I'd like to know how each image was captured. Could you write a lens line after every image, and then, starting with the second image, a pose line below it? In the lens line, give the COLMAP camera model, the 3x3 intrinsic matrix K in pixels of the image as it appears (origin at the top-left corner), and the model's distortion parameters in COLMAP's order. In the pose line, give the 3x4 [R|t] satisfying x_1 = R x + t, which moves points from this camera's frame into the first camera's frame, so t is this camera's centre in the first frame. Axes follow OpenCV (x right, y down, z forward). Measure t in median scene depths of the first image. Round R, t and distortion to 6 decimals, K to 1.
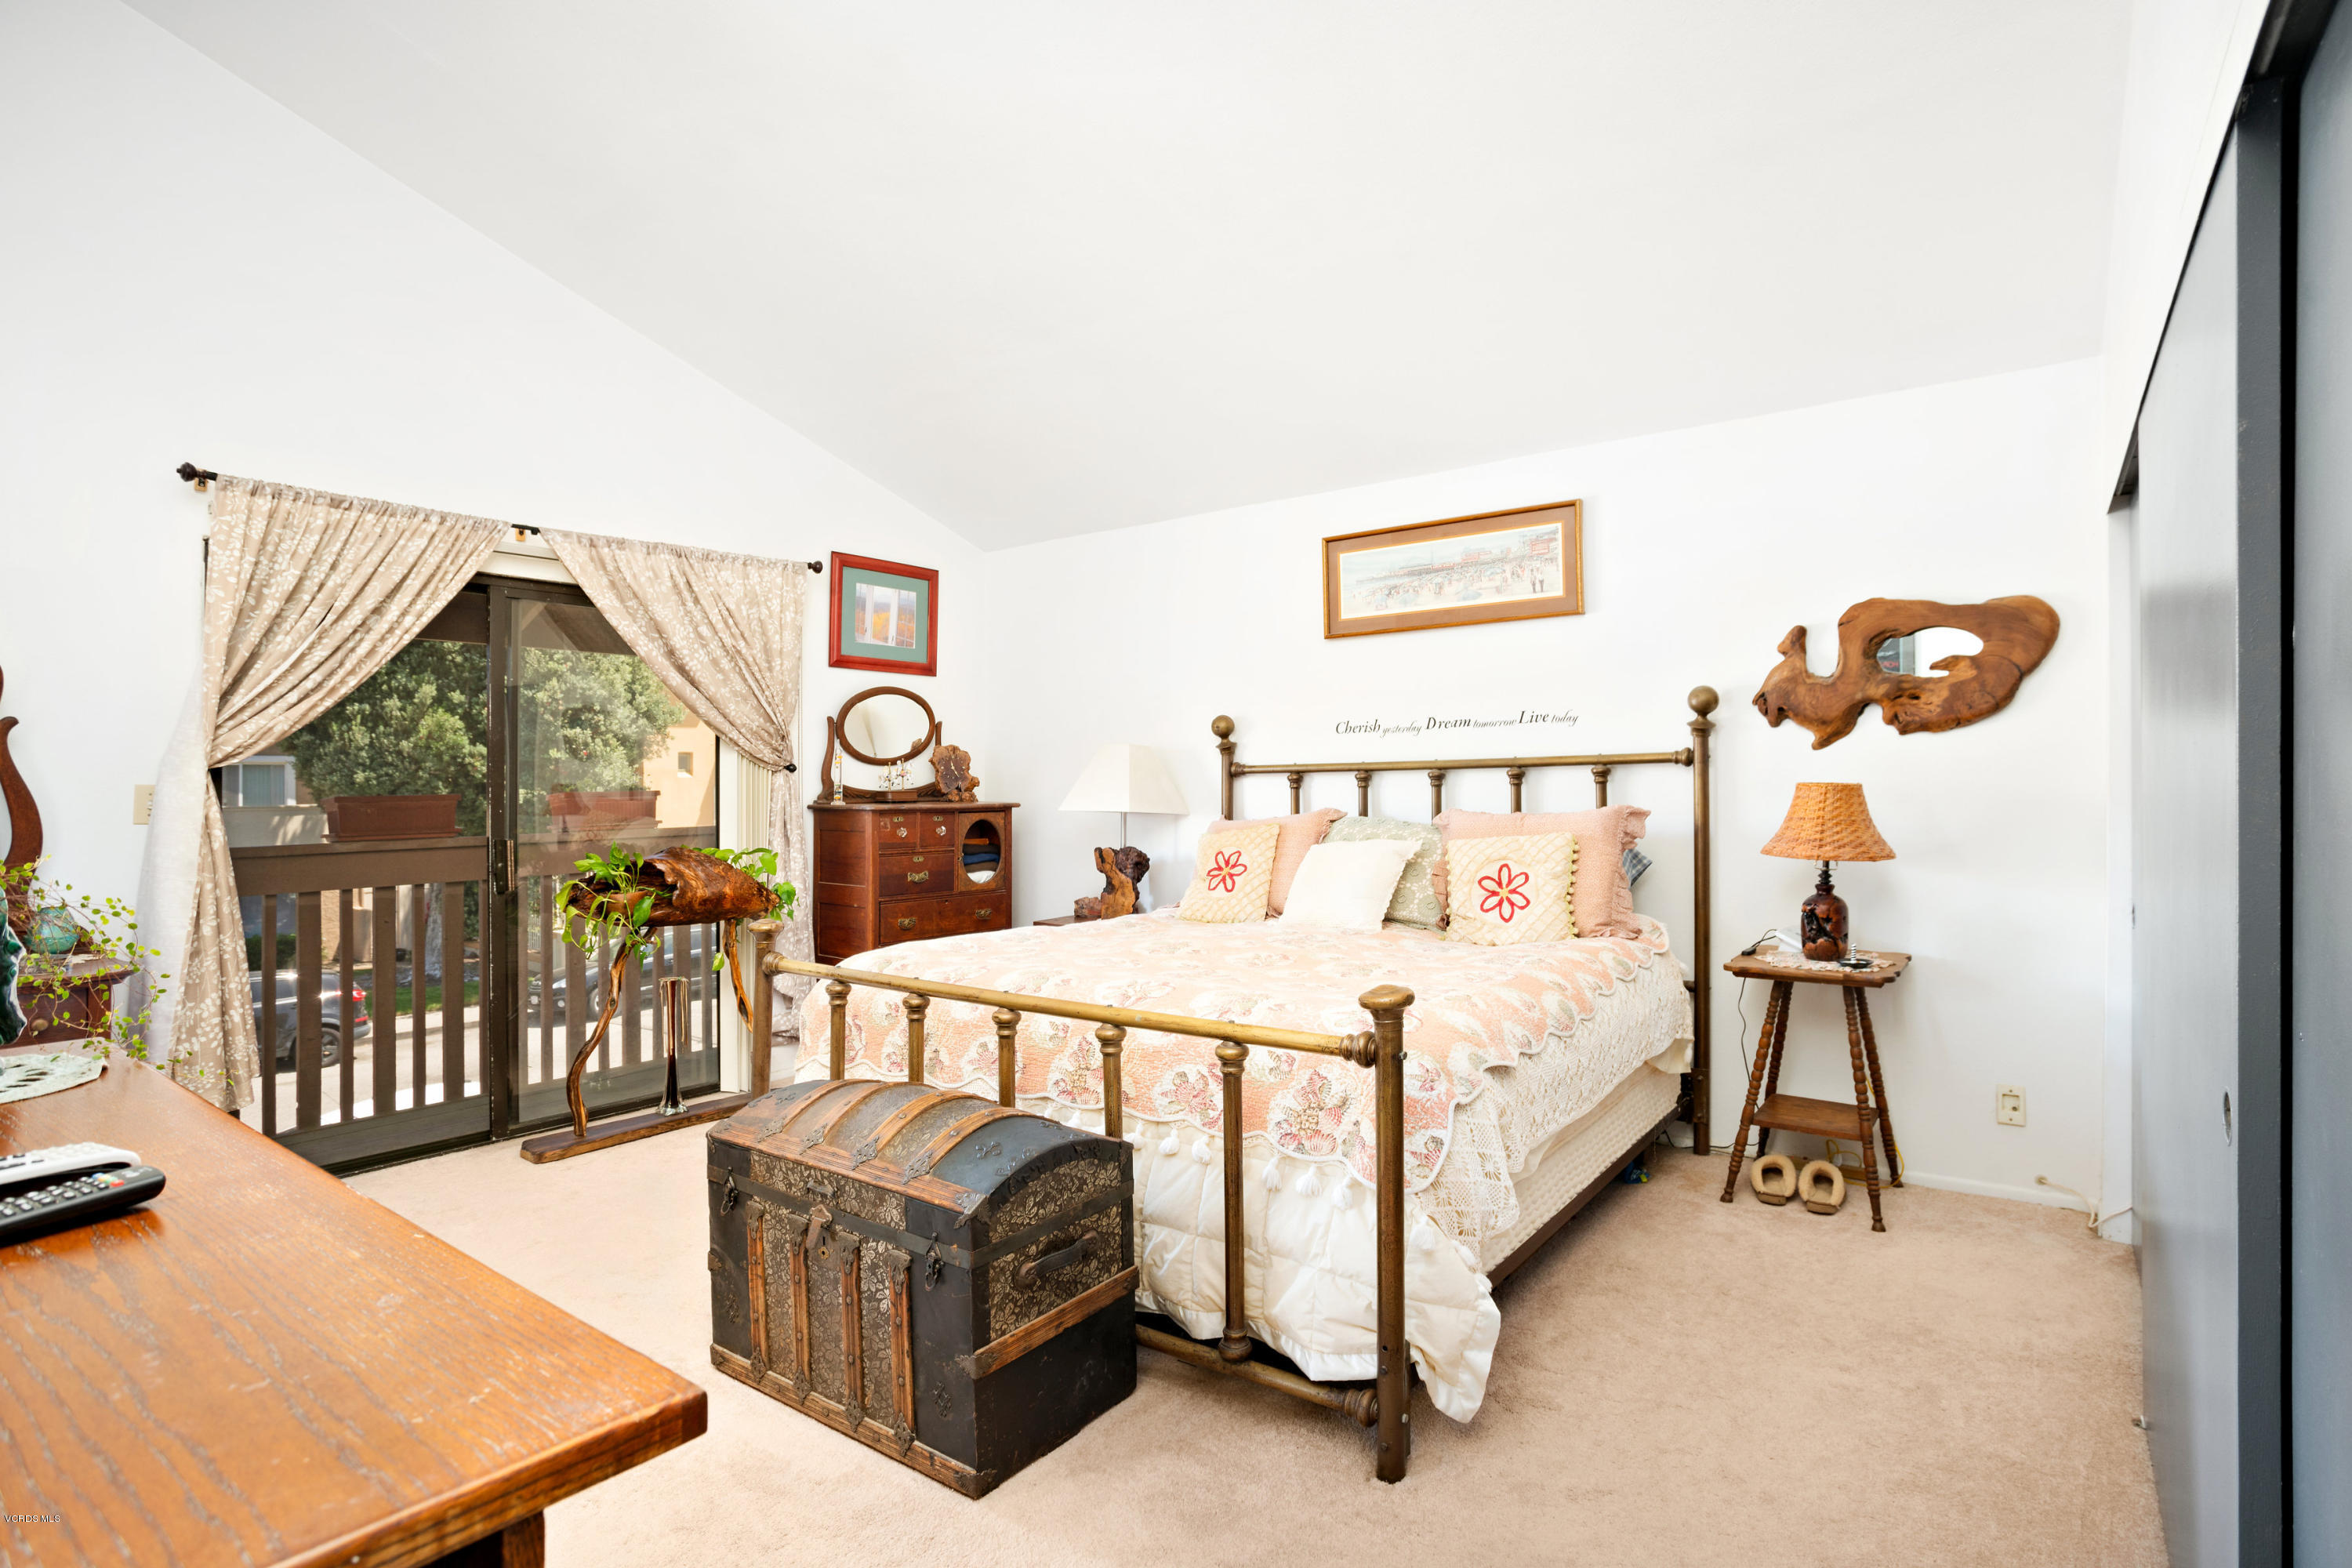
lens RADIAL K [[1174.1, 0, 1176.0], [0, 1174.1, 784.0], [0, 0, 1]] dist [-0.004163, -0.000616]
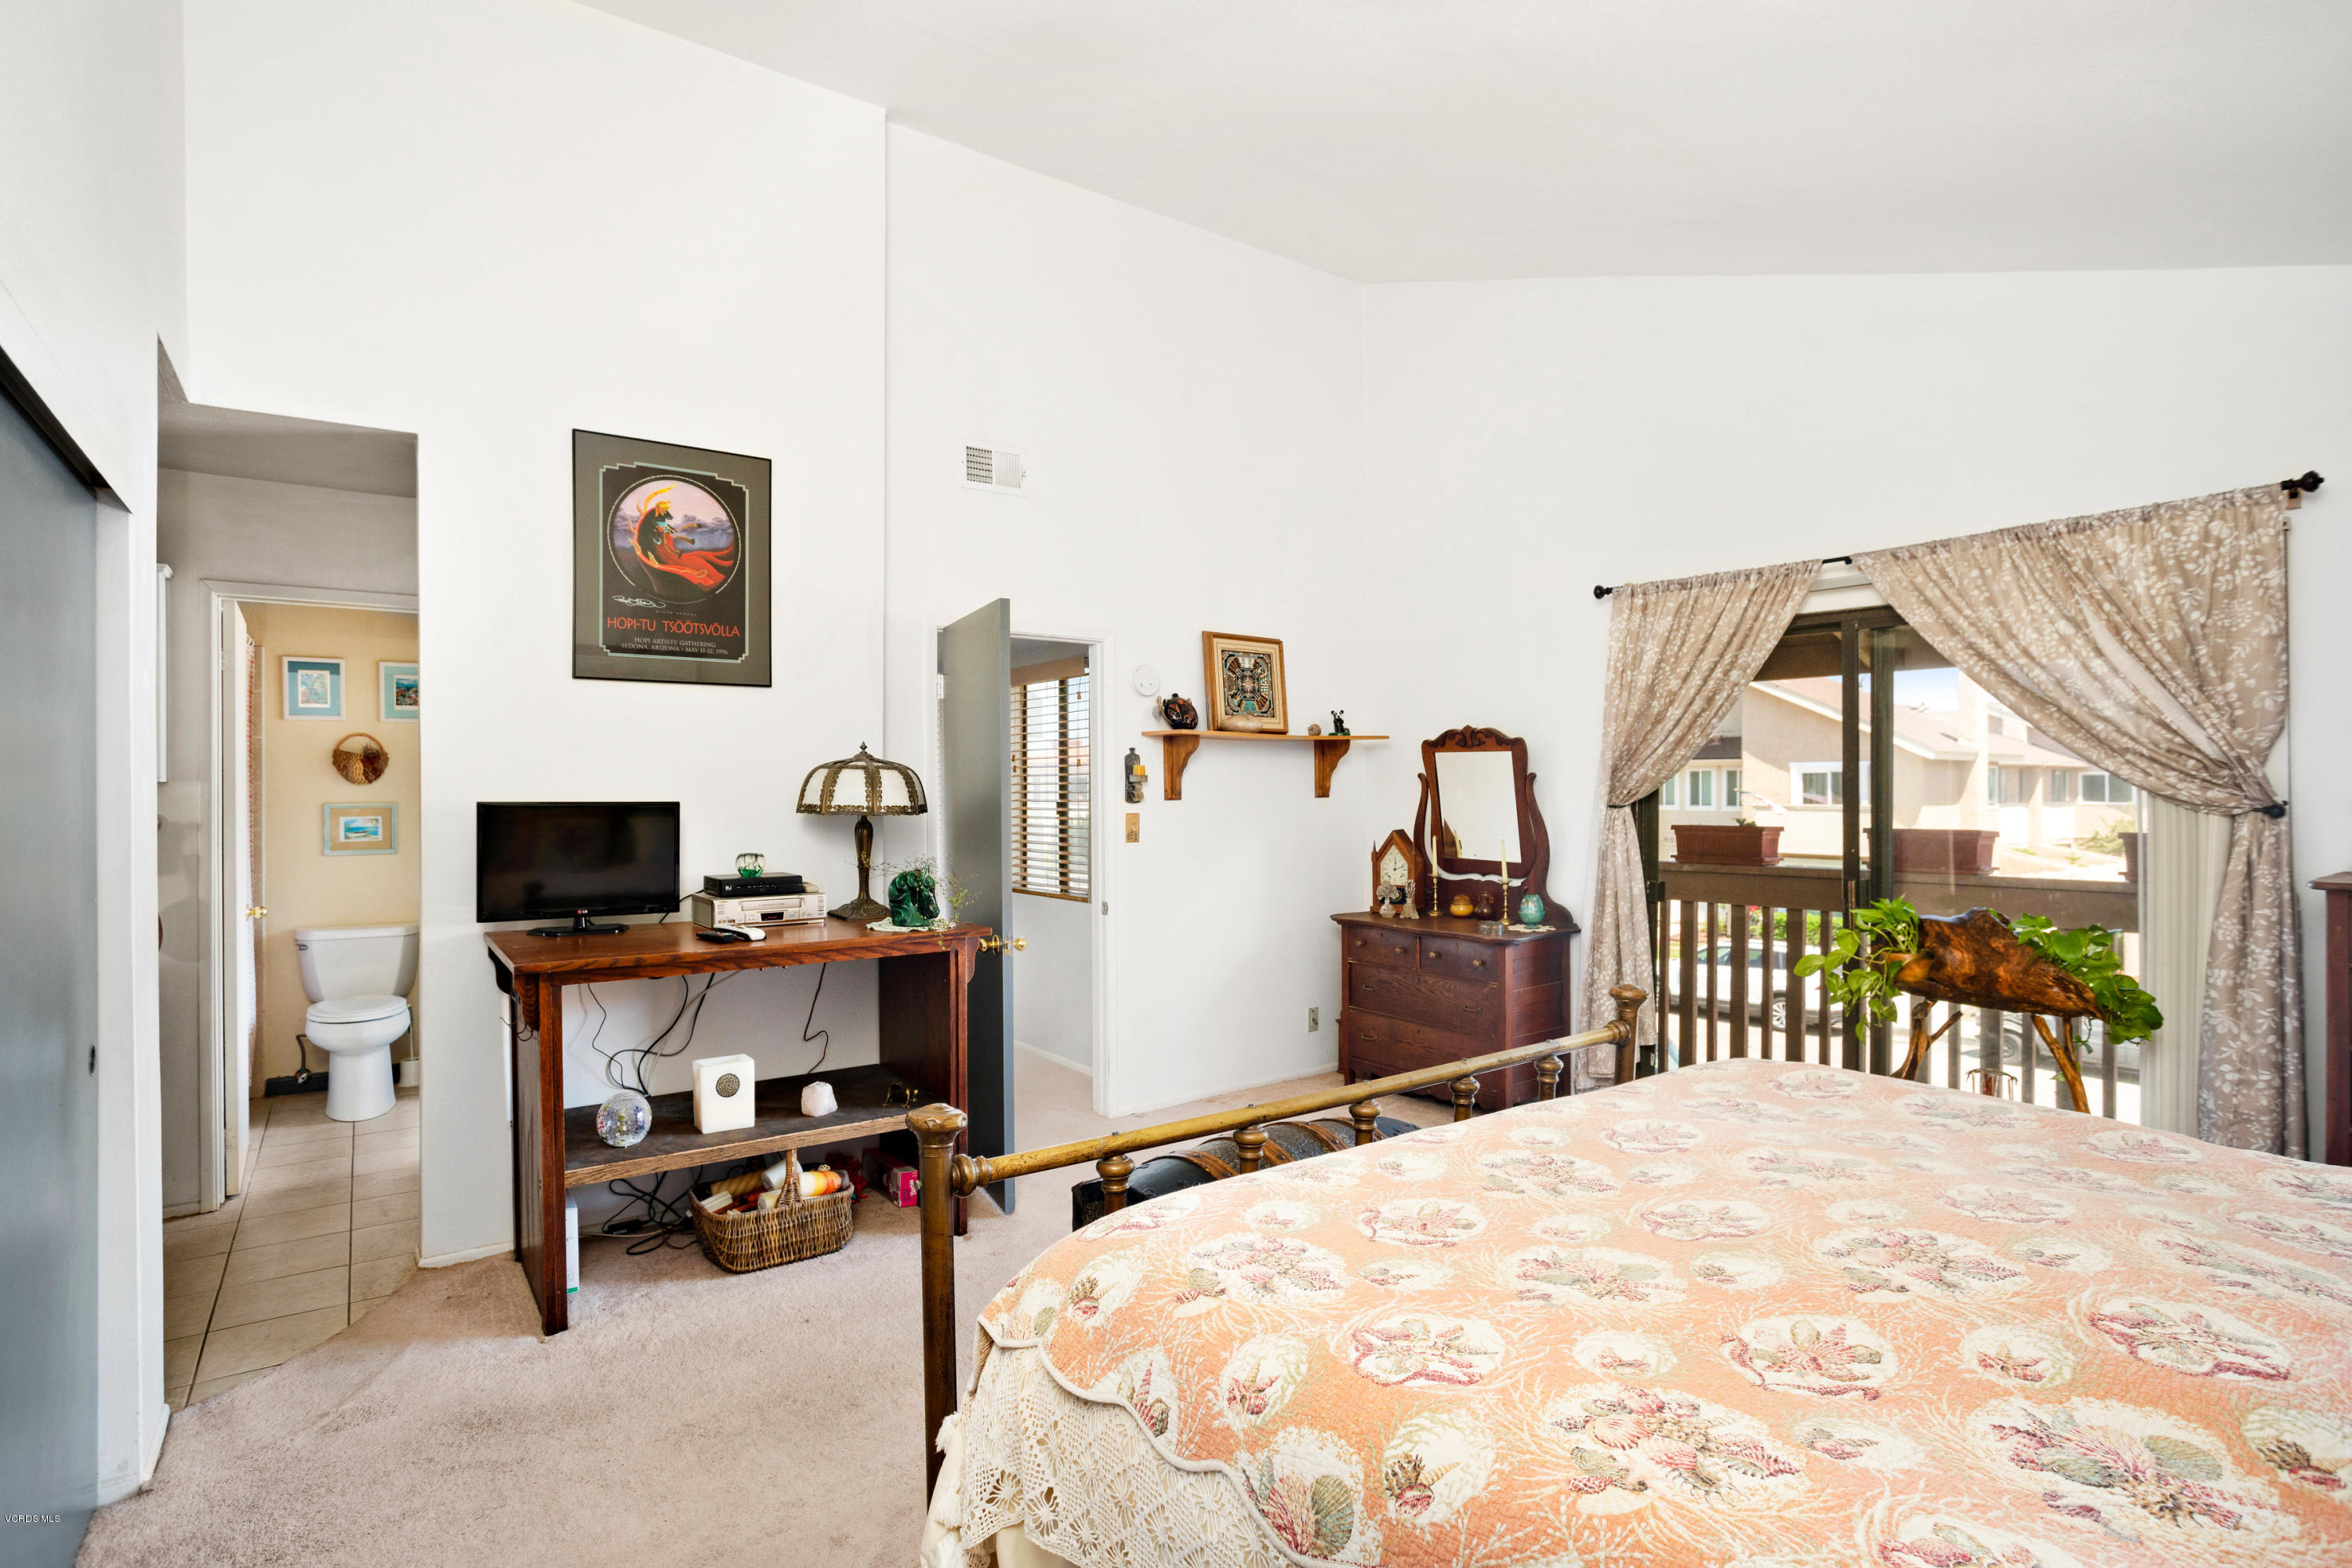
lens RADIAL K [[1174.1, 0, 1176.0], [0, 1174.1, 784.0], [0, 0, 1]] dist [-0.004163, -0.000616]
pose [[-0.302588, 0.011922, -0.953047, 0.617156], [-0.013290, 0.999772, 0.016726, -0.038009], [0.953029, 0.017727, -0.302360, 0.814704]]
